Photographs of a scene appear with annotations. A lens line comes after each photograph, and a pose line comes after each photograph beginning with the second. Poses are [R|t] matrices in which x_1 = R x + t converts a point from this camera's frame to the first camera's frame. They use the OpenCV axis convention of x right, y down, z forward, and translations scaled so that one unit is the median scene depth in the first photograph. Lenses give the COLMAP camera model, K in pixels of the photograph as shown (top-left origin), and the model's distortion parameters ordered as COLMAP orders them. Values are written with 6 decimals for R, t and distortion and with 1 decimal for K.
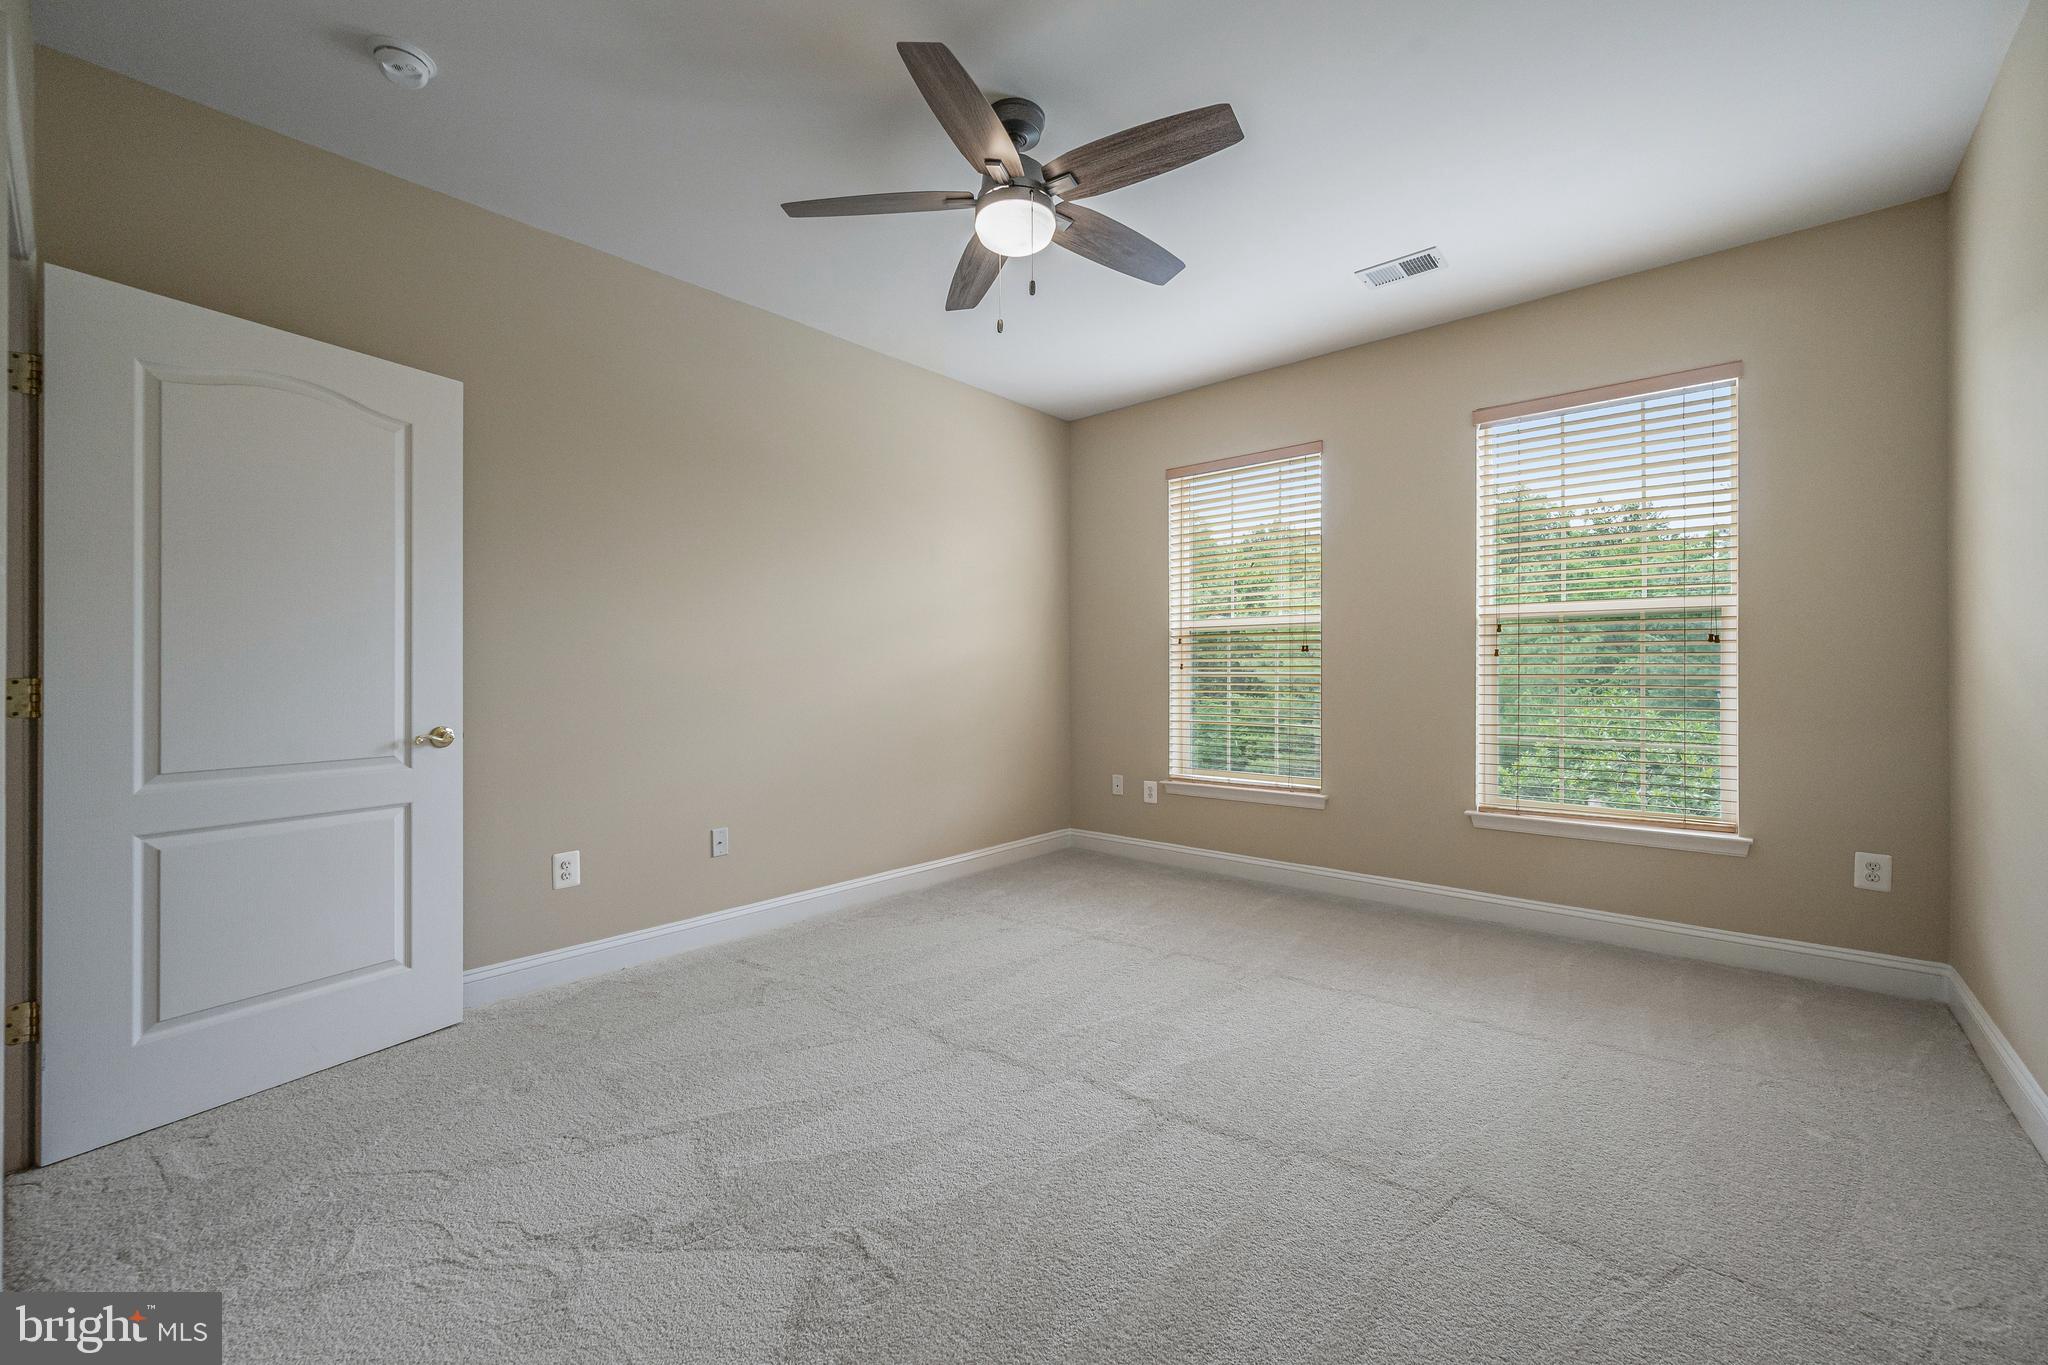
lens RADIAL K [[808.9, 0, 1016.5], [0, 808.9, 682.3], [0, 0, 1]] dist [0.000812, 0.000270]
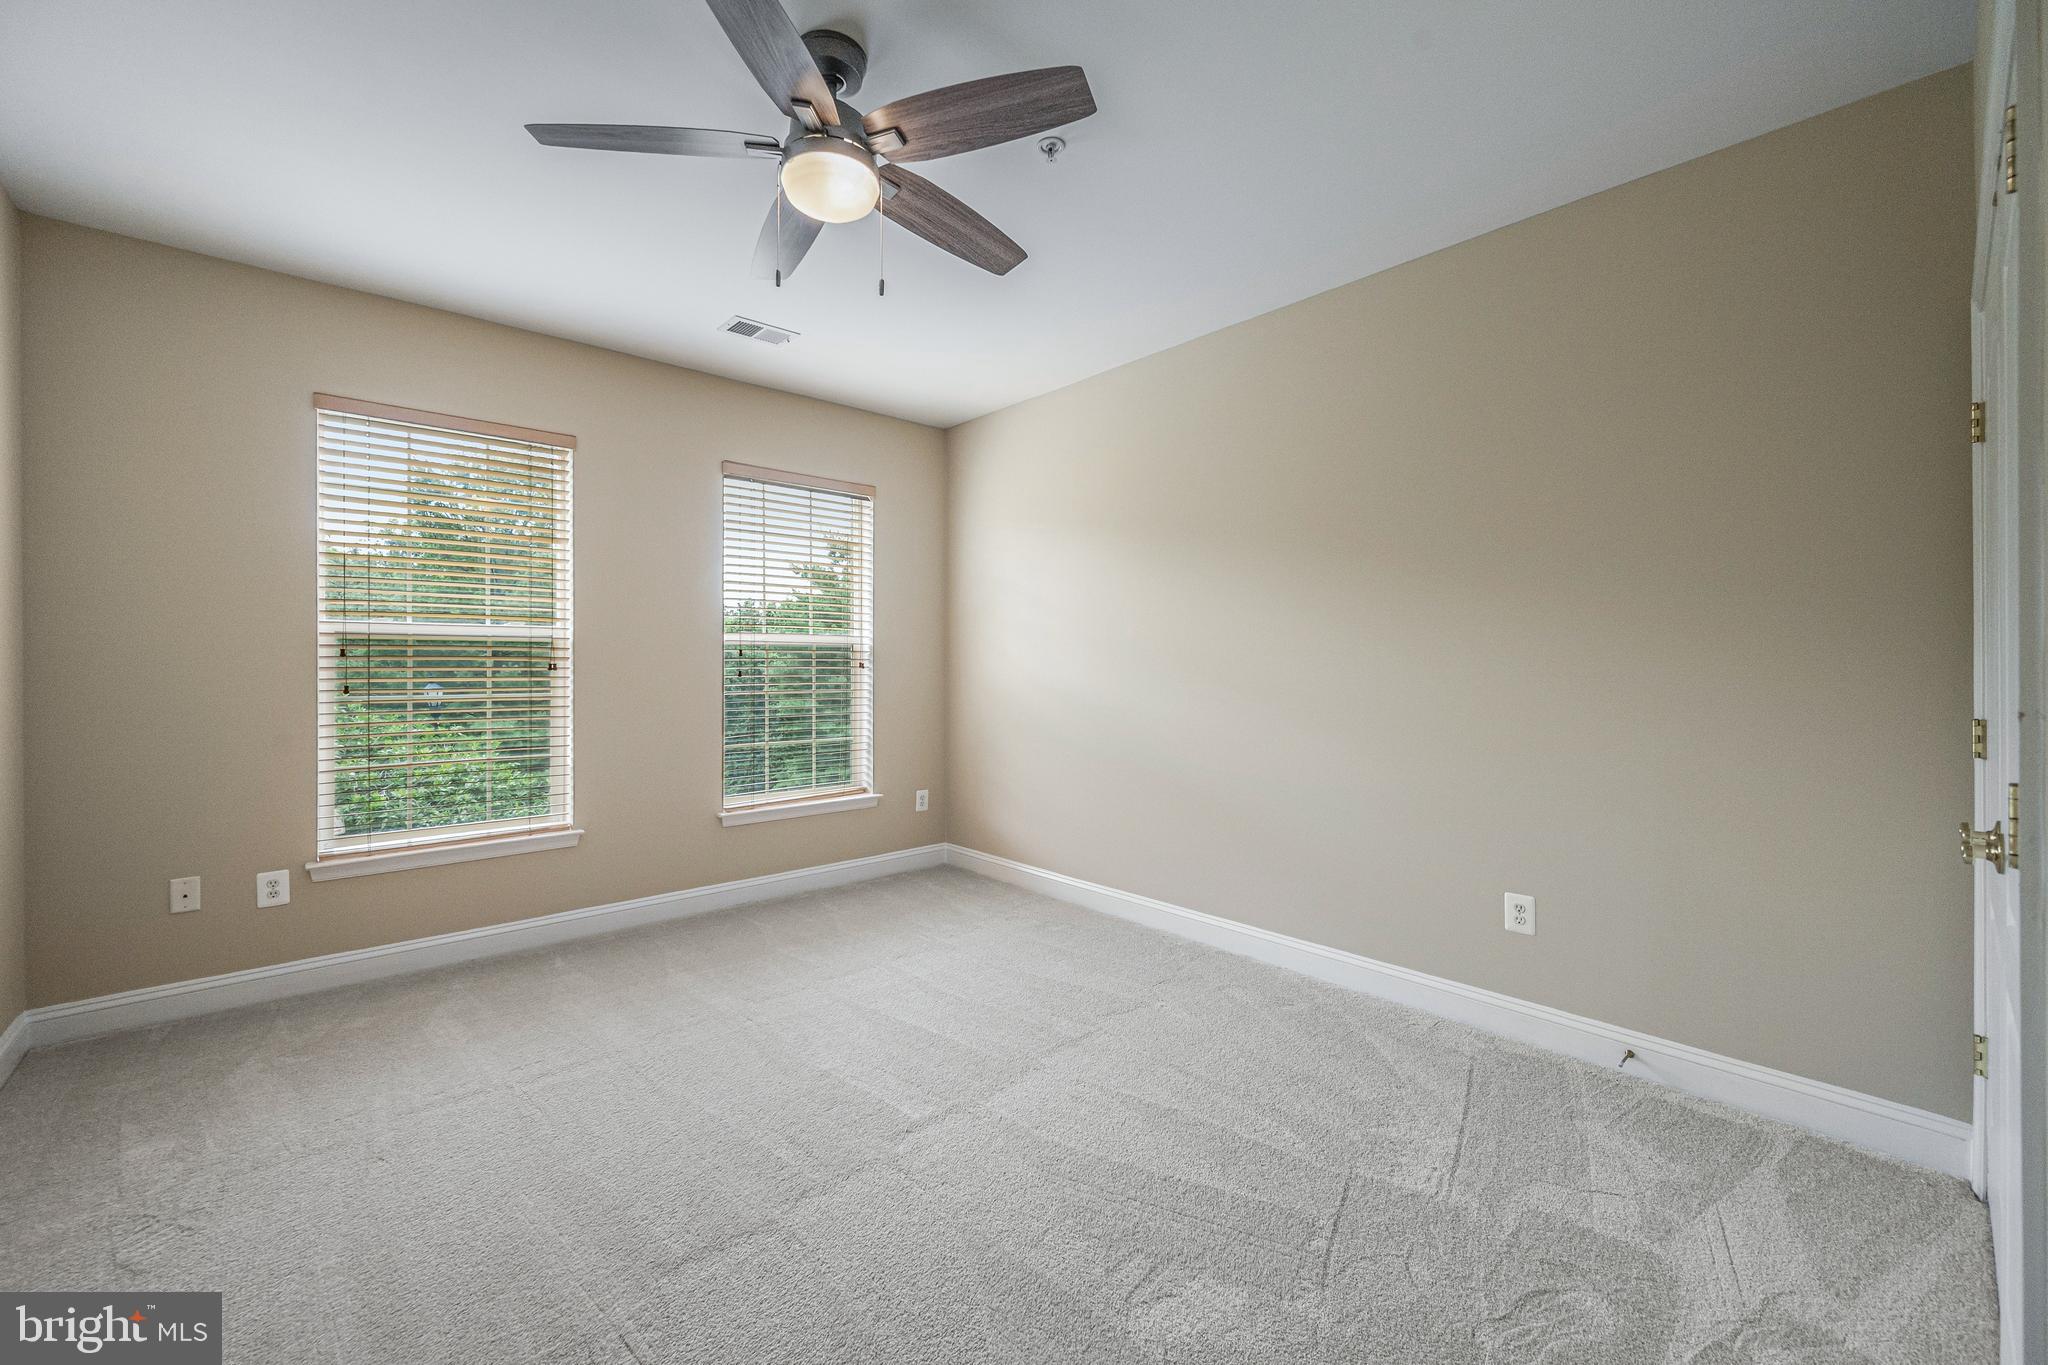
lens RADIAL K [[808.9, 0, 1016.5], [0, 808.9, 682.3], [0, 0, 1]] dist [0.000812, 0.000270]
pose [[0.134491, 0.000280, 0.990915, -0.400885], [0.032607, 0.999457, -0.004708, -0.005757], [-0.990378, 0.032944, 0.134409, 0.331130]]
